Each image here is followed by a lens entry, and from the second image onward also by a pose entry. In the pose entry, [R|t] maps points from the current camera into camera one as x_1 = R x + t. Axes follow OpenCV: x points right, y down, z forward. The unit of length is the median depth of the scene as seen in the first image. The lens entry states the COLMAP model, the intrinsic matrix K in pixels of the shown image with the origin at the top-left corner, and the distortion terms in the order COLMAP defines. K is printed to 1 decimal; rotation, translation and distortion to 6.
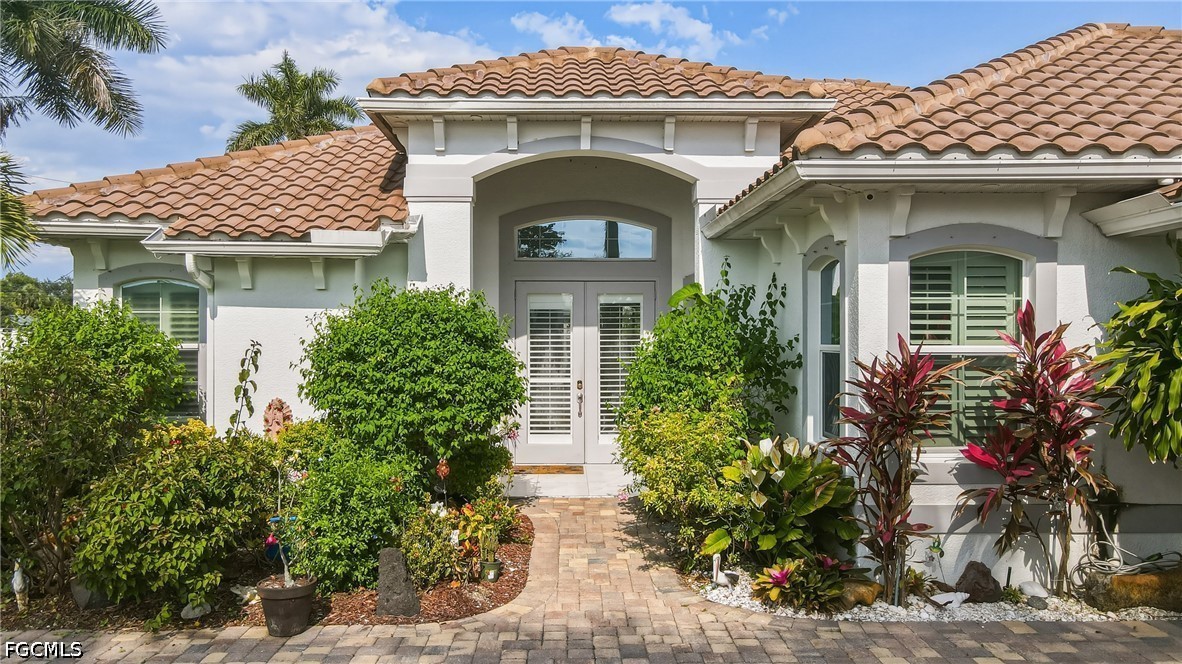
lens RADIAL K [[893.4, 0, 582.9], [0, 893.4, 338.7], [0, 0, 1]] dist [0.012753, 0.006750]
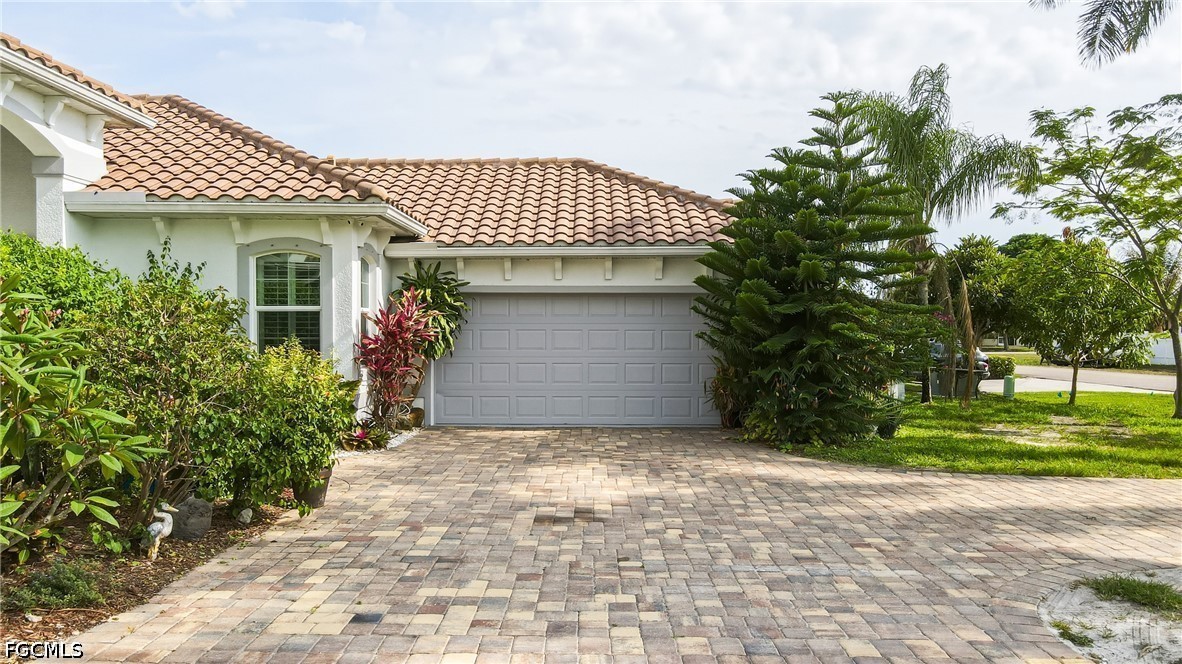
lens RADIAL K [[891.7, 0, 592.8], [0, 891.7, 336.2], [0, 0, 1]] dist [0.003727, 0.002933]
pose [[0.009678, -0.005294, 0.999939, -1.427452], [0.001443, 0.999985, 0.005280, 0.058516], [-0.999952, 0.001392, 0.009685, 0.490269]]
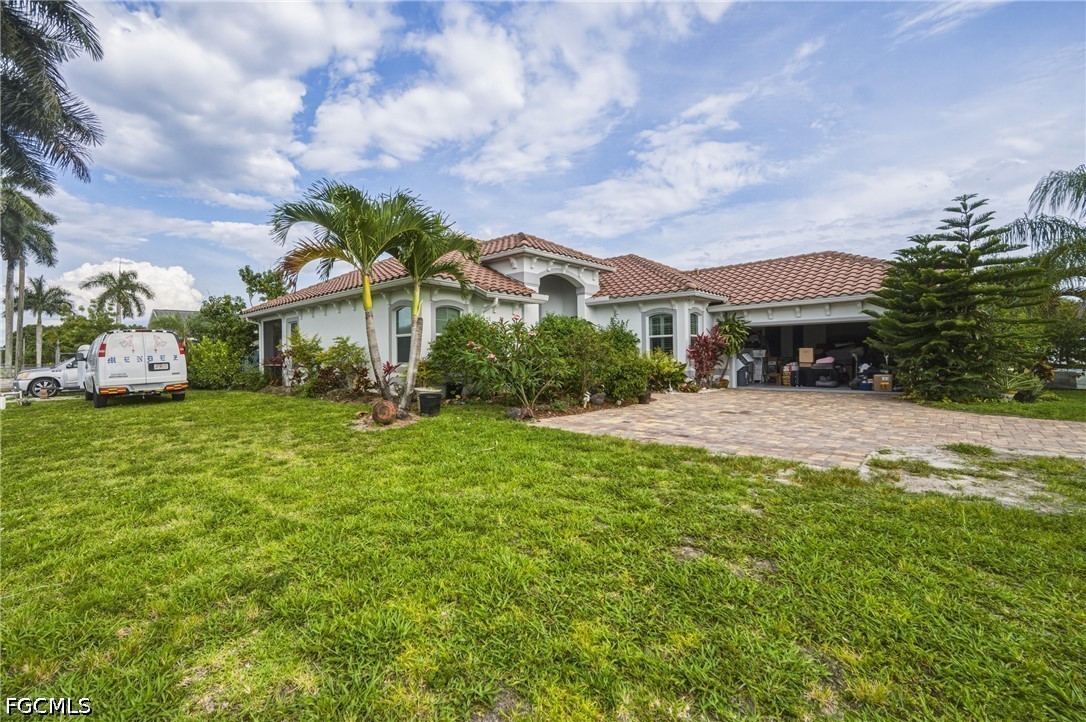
lens RADIAL K [[474.3, 0, 512.4], [0, 474.3, 360.3], [0, 0, 1]] dist [-0.000067, 0.000043]
pose [[0.703958, -0.013299, 0.710117, -1.853964], [0.015190, 0.999878, 0.003666, 0.111362], [-0.710079, 0.008206, 0.704074, -0.016869]]
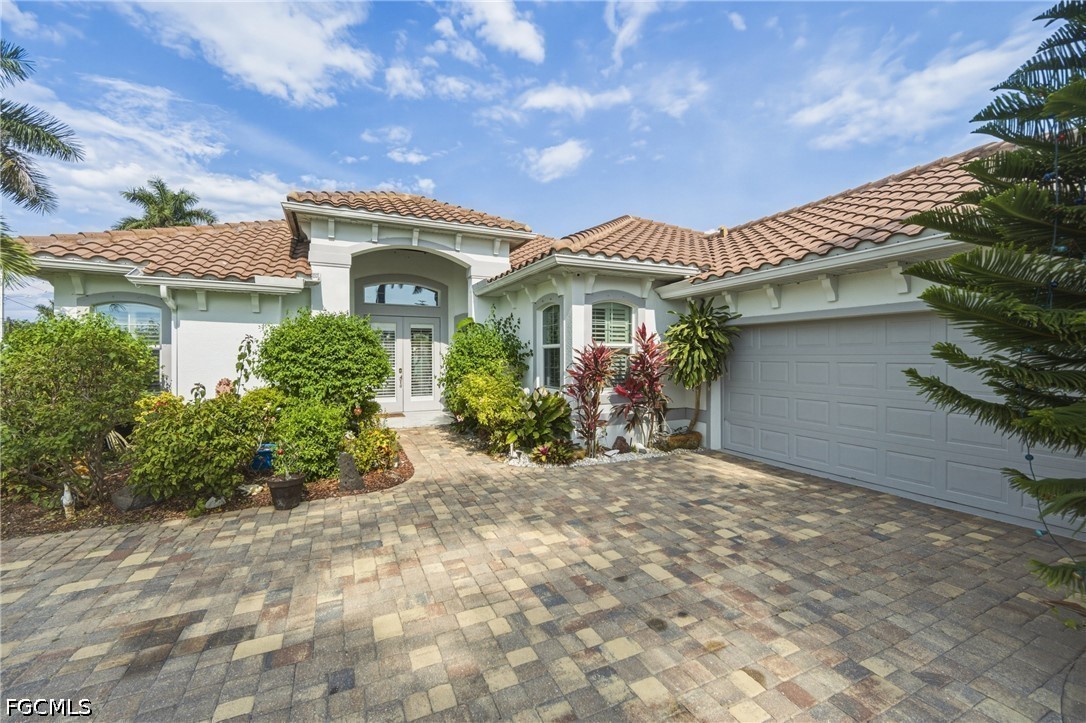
lens RADIAL K [[437.5, 0, 539.0], [0, 437.5, 357.2], [0, 0, 1]] dist [-0.003448, -0.000273]
pose [[0.913102, -0.002433, 0.407725, -0.199447], [0.002959, 0.999995, -0.000658, 0.042844], [-0.407721, 0.001807, 0.913105, 0.053028]]
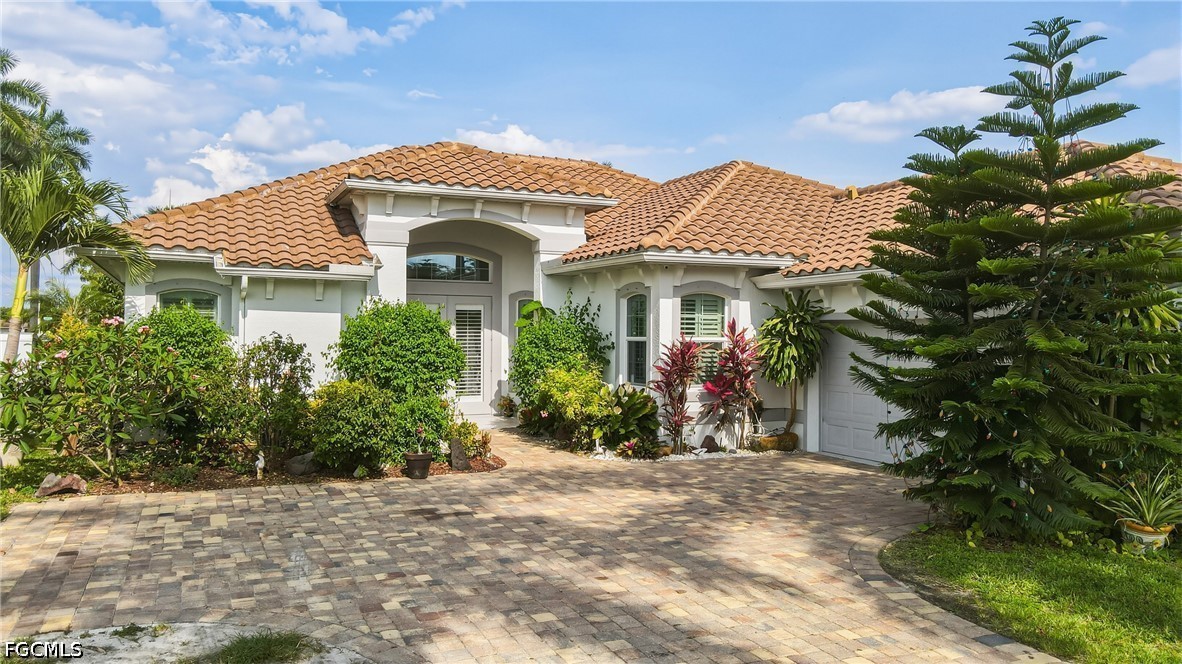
lens RADIAL K [[893.4, 0, 582.9], [0, 893.4, 338.7], [0, 0, 1]] dist [0.012753, 0.006750]
pose [[0.918610, 0.005067, 0.395132, -0.675936], [-0.006052, 0.999981, 0.001246, 0.009554], [-0.395118, -0.003536, 0.918623, -0.846192]]
